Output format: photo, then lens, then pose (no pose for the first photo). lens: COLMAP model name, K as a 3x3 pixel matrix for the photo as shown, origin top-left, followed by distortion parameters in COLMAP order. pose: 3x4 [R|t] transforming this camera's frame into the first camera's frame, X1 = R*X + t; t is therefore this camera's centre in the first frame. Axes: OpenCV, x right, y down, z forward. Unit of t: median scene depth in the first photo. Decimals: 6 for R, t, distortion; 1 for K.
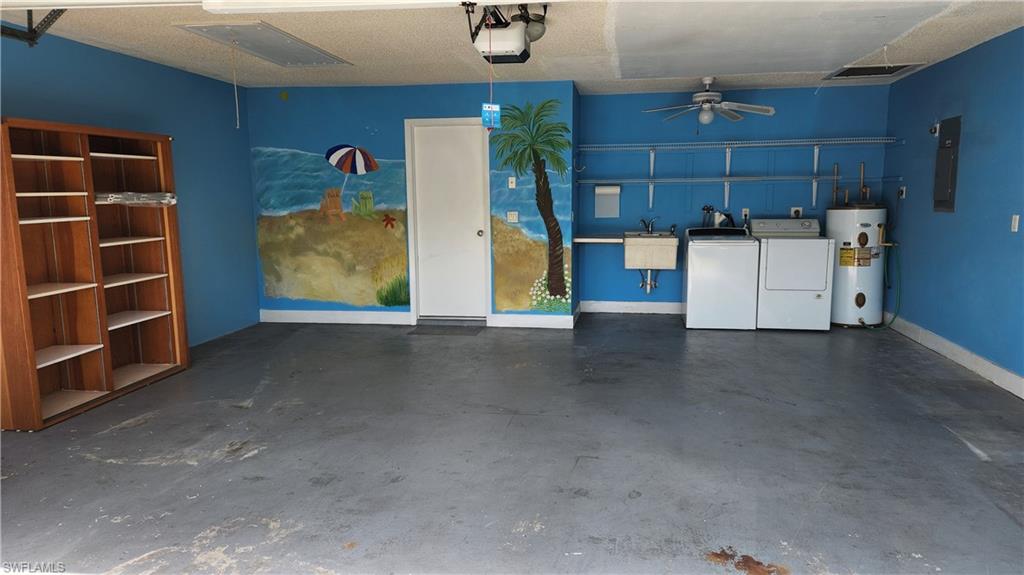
lens RADIAL K [[684.8, 0, 534.6], [0, 684.8, 293.0], [0, 0, 1]] dist [0.076751, -0.068995]
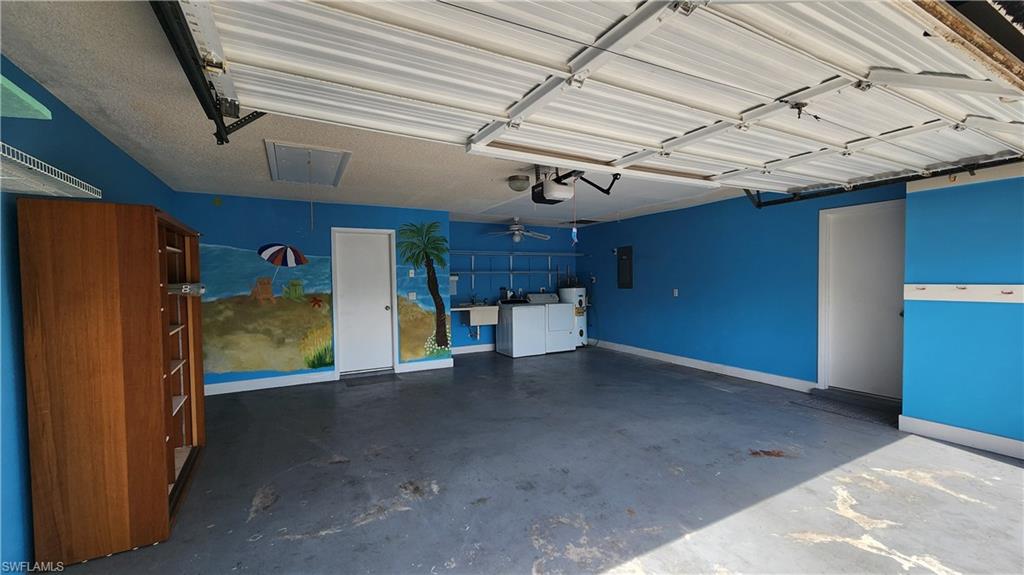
lens RADIAL K [[416.8, 0, 513.9], [0, 416.8, 300.2], [0, 0, 1]] dist [0.003868, -0.002855]
pose [[0.795275, -0.033399, 0.605328, -0.403900], [0.091803, 0.993602, -0.065789, -0.022892], [-0.599258, 0.107891, 0.793253, 0.154584]]
